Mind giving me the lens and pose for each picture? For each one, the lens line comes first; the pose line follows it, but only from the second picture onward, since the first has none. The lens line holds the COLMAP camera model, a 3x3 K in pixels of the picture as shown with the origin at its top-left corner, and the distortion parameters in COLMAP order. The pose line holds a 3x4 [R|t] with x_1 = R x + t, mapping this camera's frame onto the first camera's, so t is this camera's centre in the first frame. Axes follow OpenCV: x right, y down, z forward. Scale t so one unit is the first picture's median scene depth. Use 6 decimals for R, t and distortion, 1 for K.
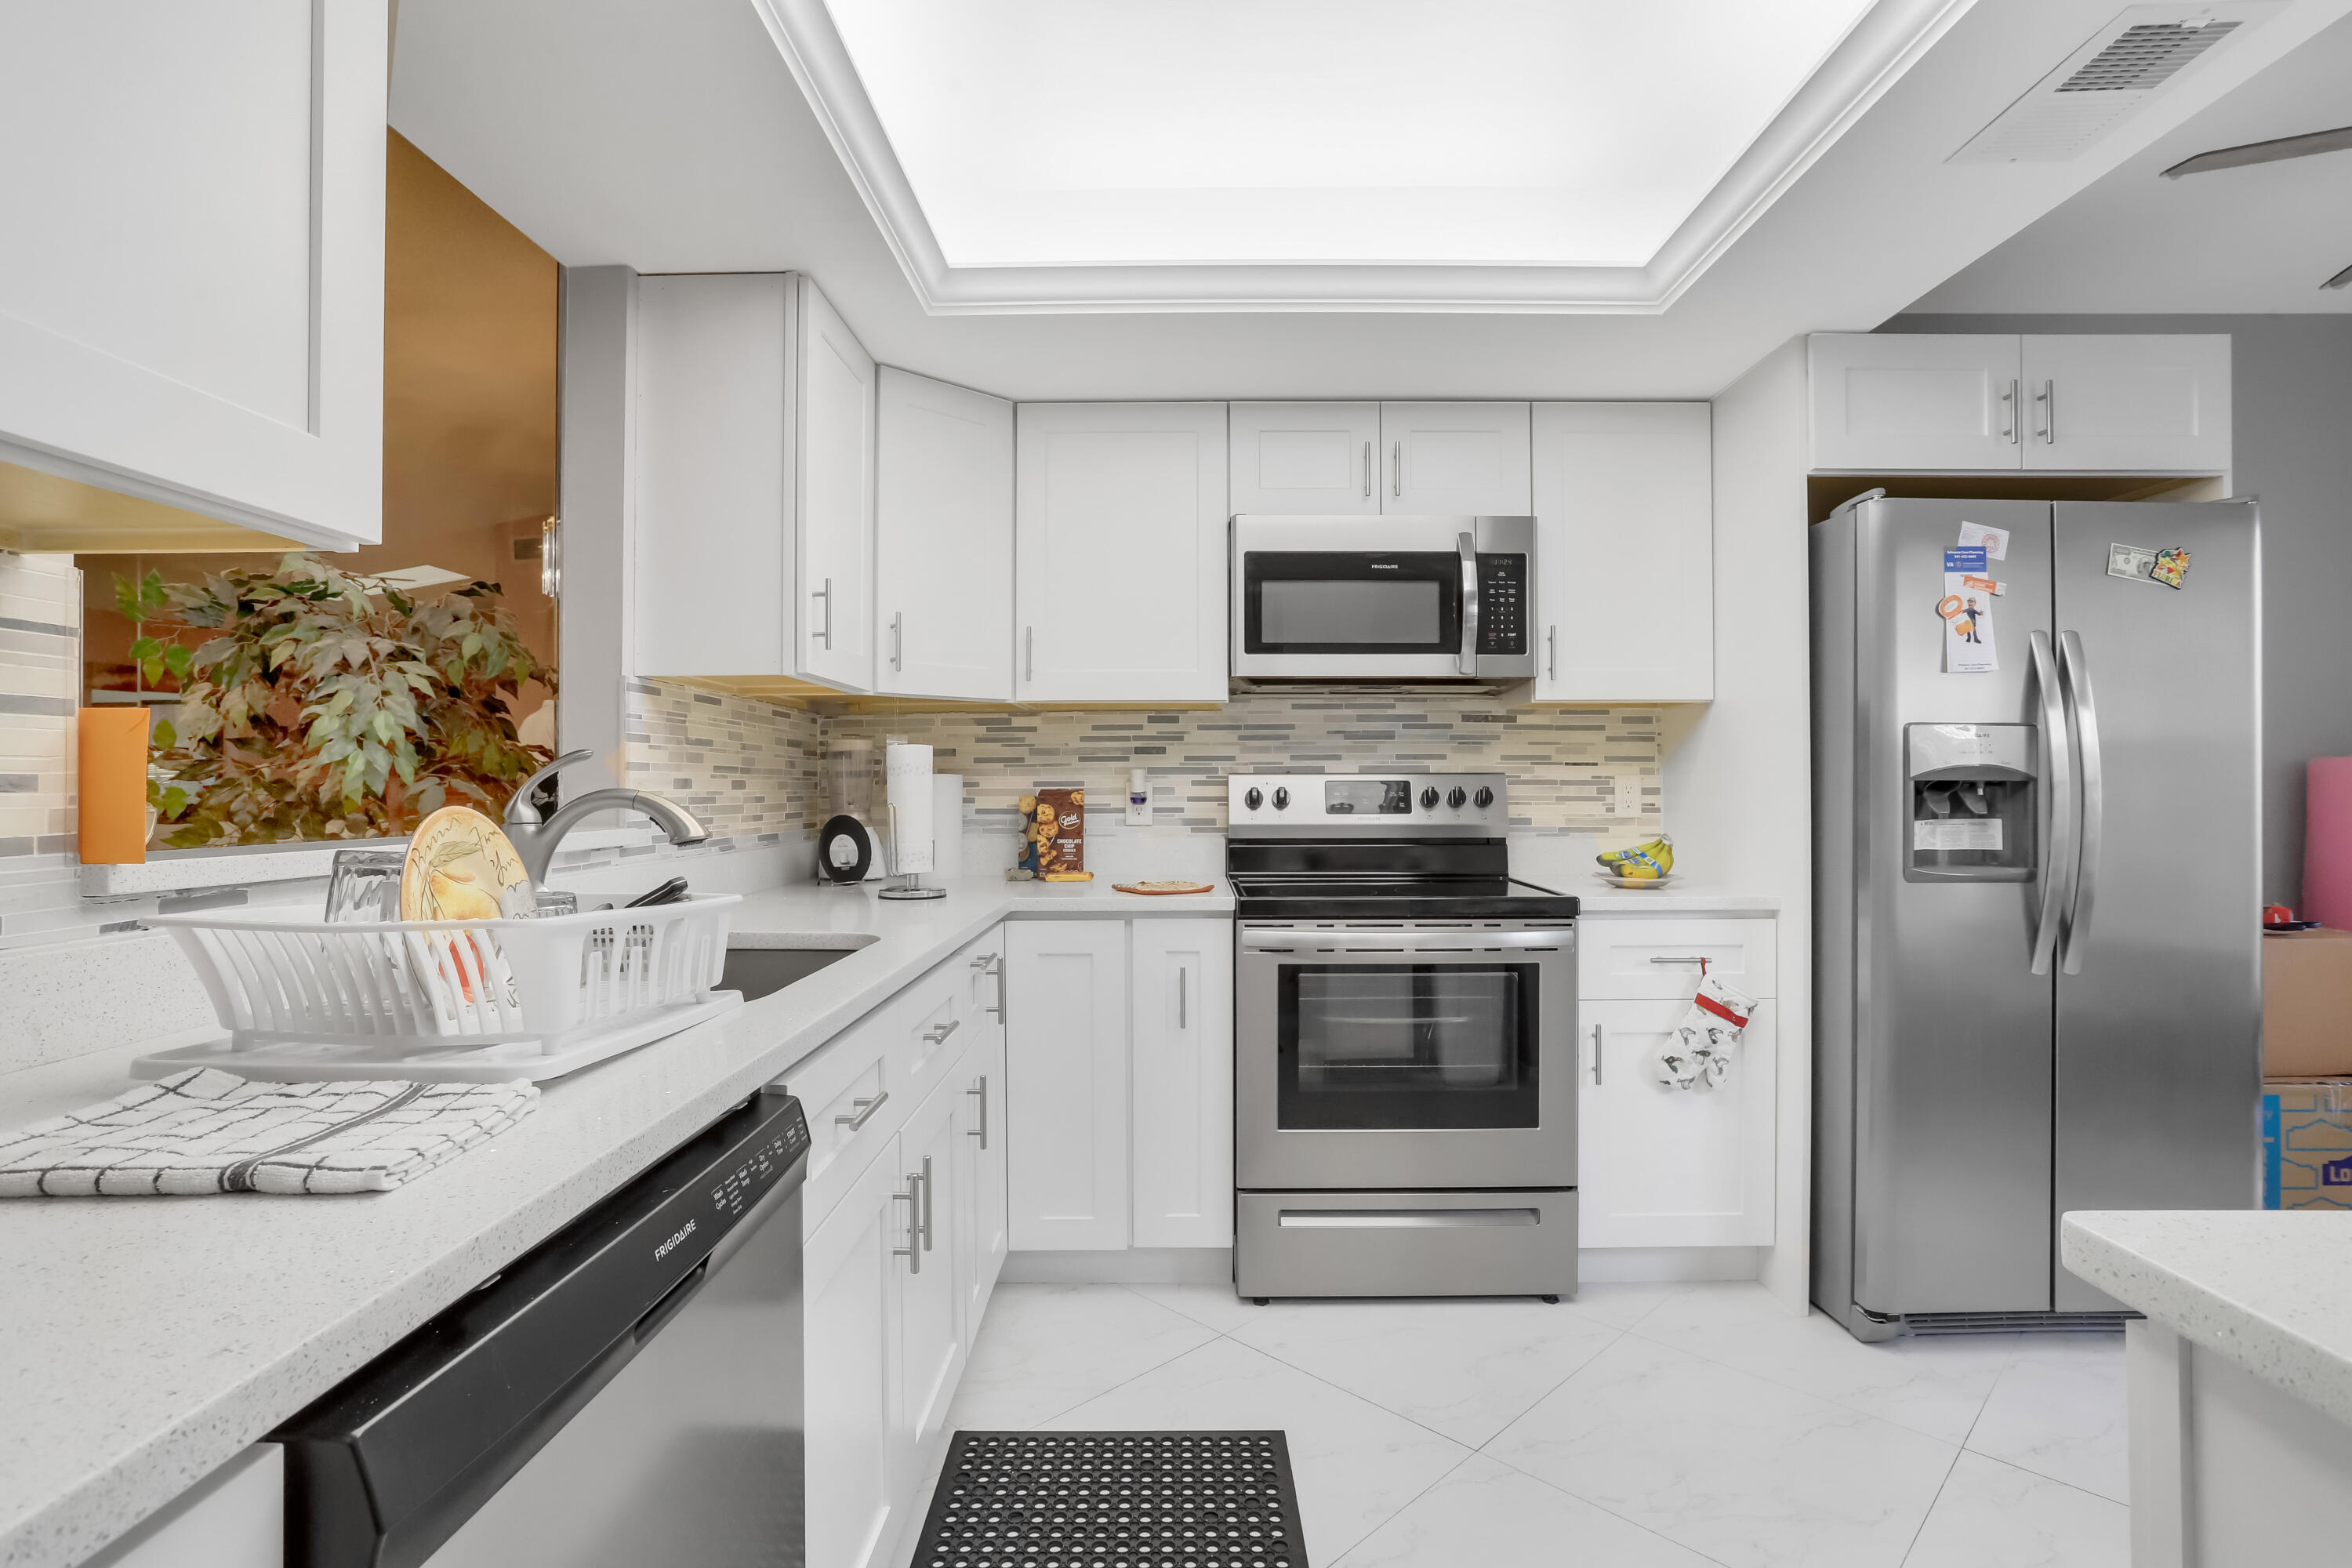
lens RADIAL K [[1155.0, 0, 1176.0], [0, 1155.0, 784.0], [0, 0, 1]] dist [-0.060275, 0.034176]
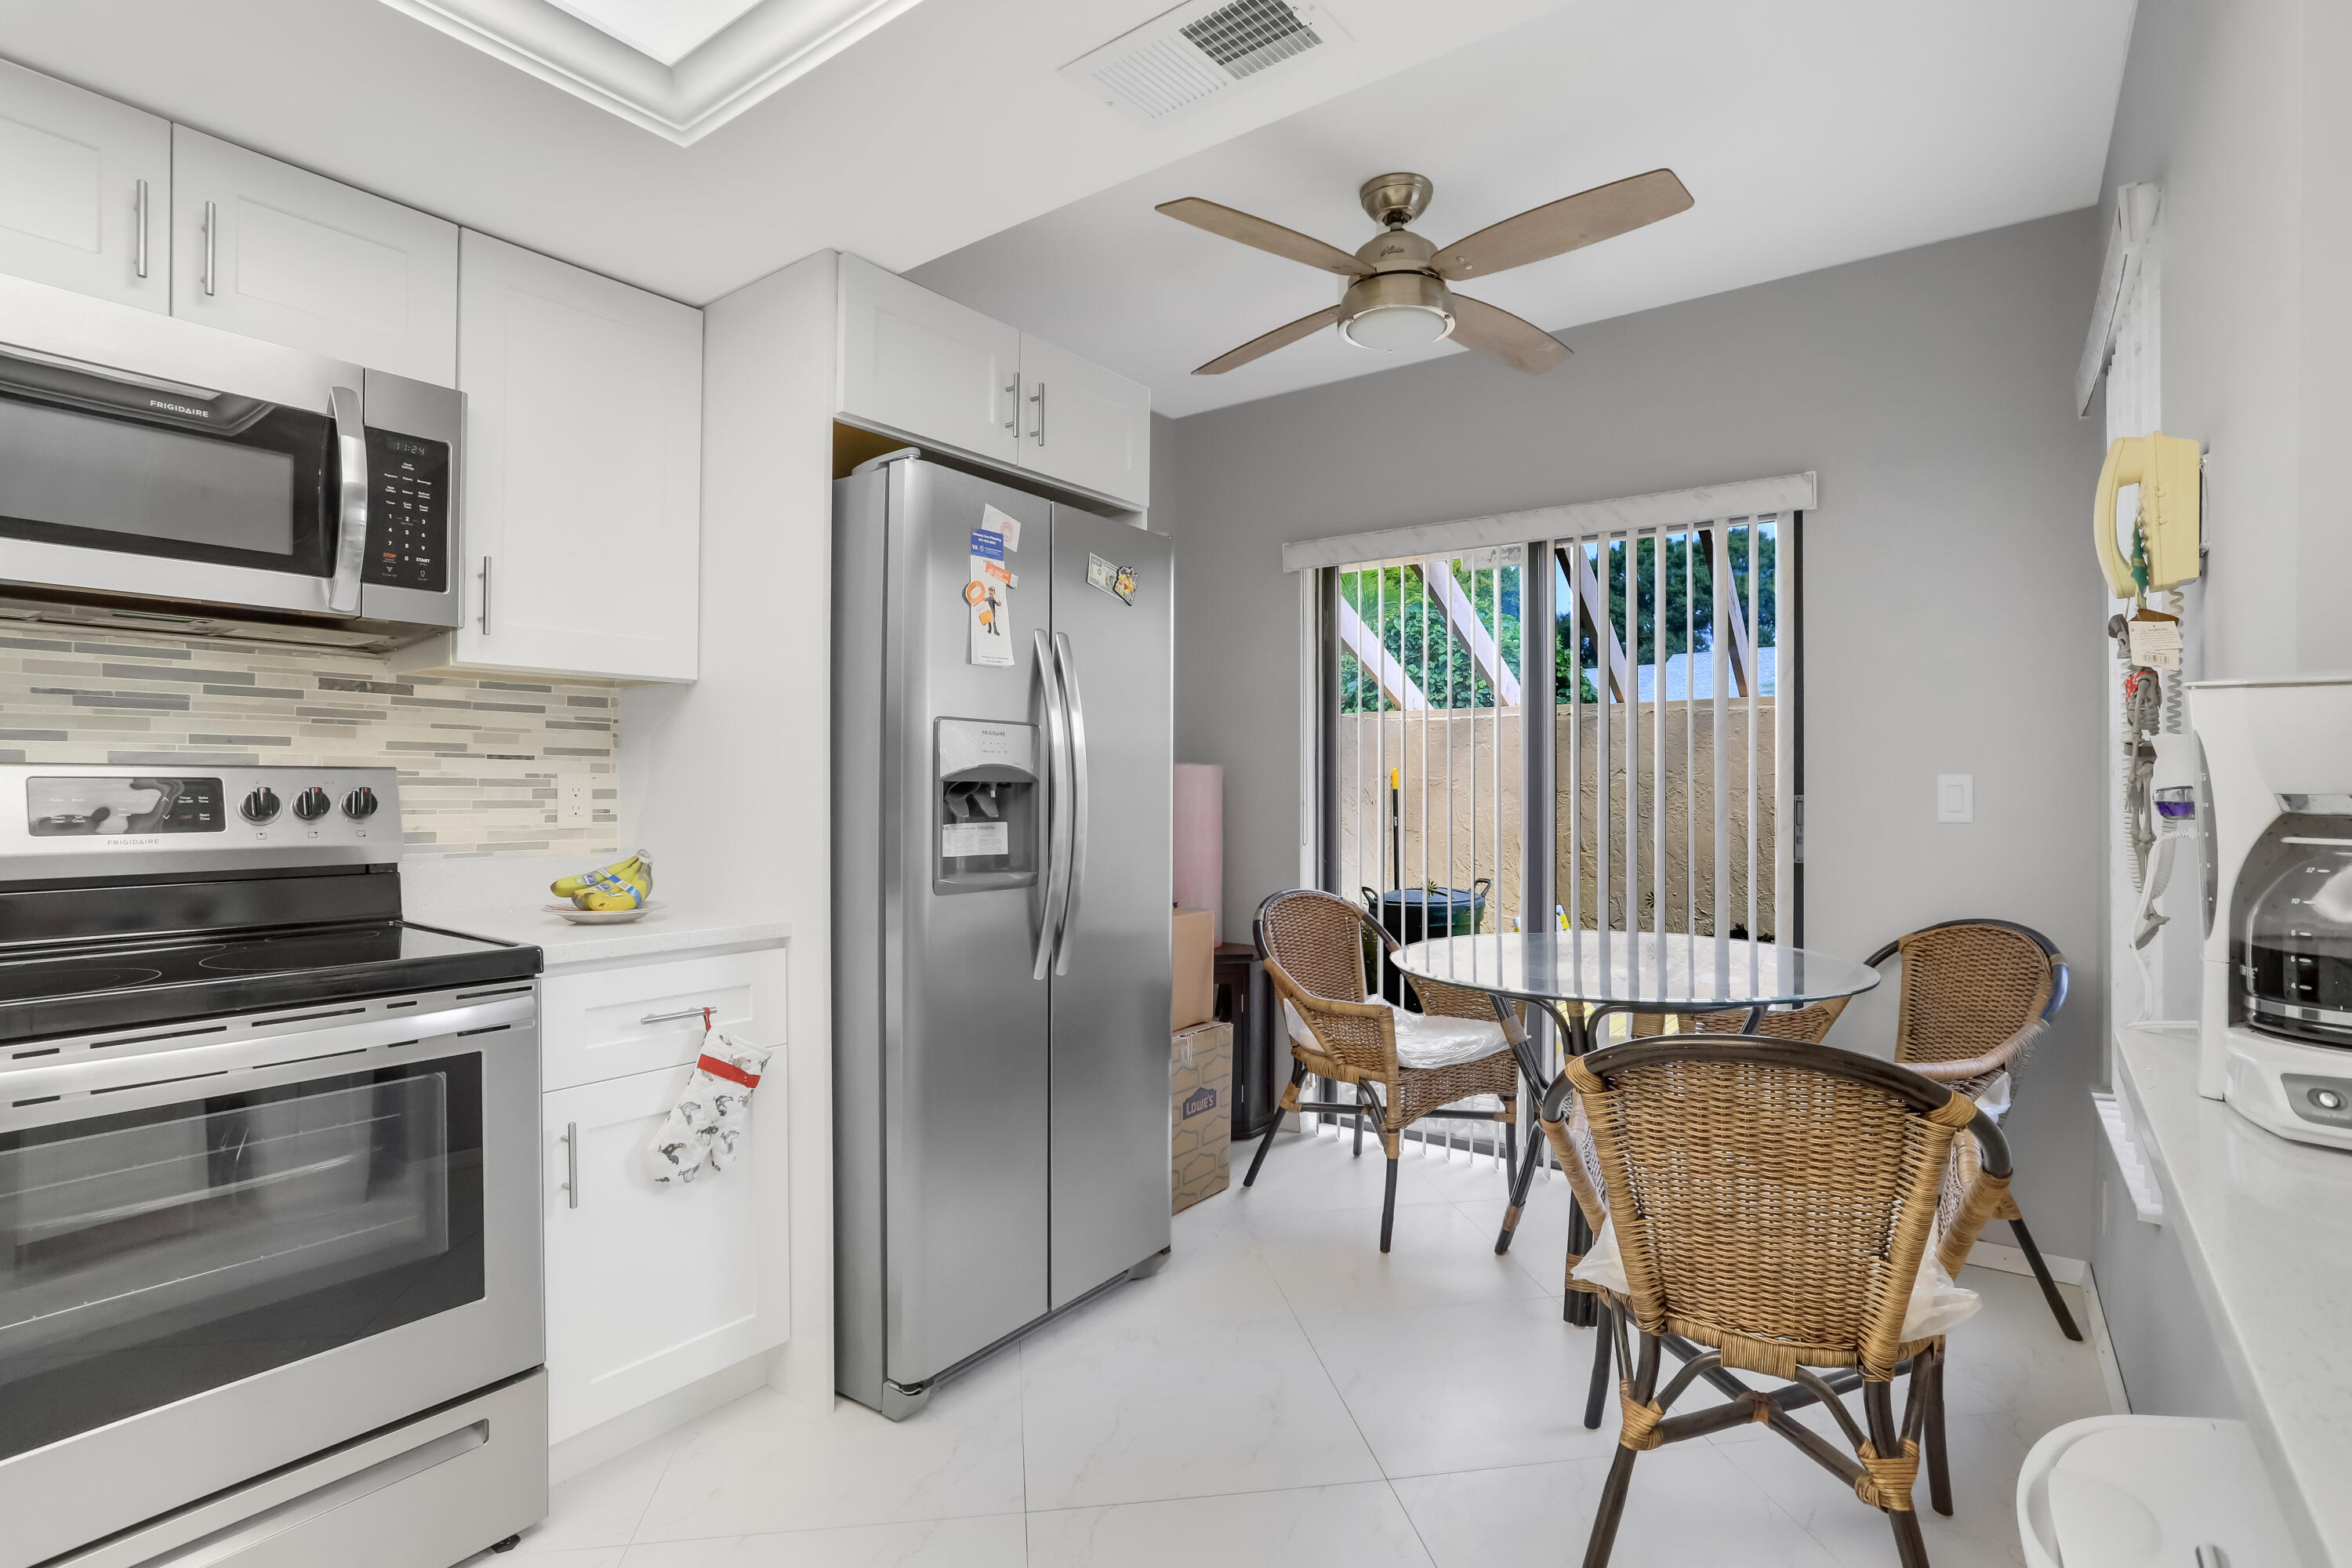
lens RADIAL K [[1155.0, 0, 1176.0], [0, 1155.0, 784.0], [0, 0, 1]] dist [-0.060275, 0.034176]
pose [[0.588299, 0.004178, 0.808633, 0.020040], [-0.001804, 0.999991, -0.003855, 0.002257], [-0.808641, 0.000809, 0.588301, 0.281250]]
